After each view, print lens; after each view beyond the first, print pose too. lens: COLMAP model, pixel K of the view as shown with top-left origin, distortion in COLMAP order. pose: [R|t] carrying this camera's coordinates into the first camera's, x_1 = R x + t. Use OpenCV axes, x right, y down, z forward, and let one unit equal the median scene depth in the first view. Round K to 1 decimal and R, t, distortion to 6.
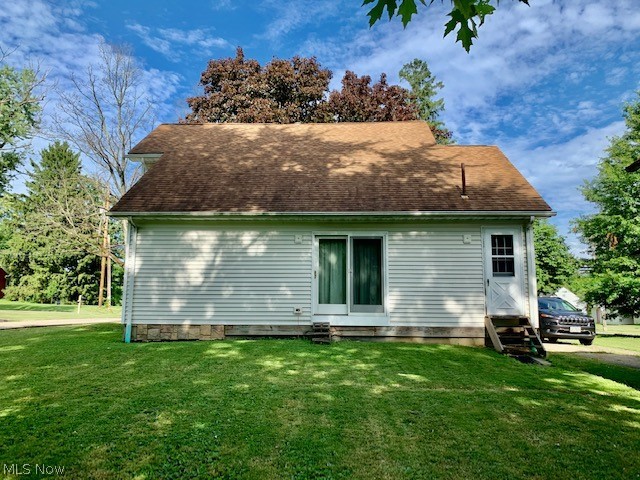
lens RADIAL K [[490.5, 0, 314.2], [0, 490.5, 237.4], [0, 0, 1]] dist [0.032369, -0.057733]
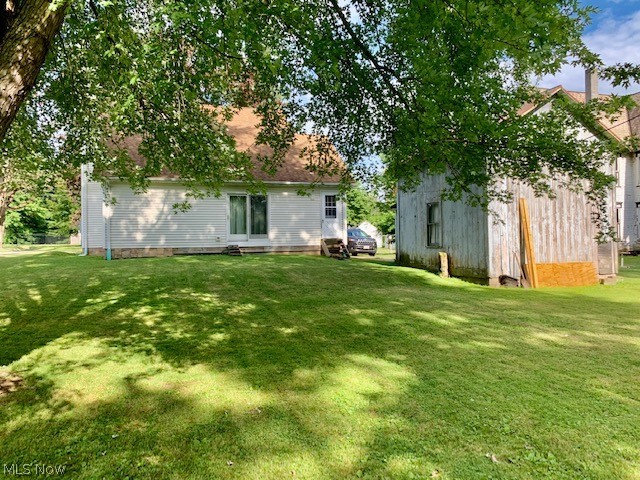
lens RADIAL K [[490.5, 0, 320.5], [0, 490.5, 239.6], [0, 0, 1]] dist [0.032369, -0.057733]
pose [[0.932528, -0.017961, 0.360651, -0.313659], [-0.033280, 0.990236, 0.135367, -0.087685], [-0.359561, -0.138236, 0.922825, -0.689651]]
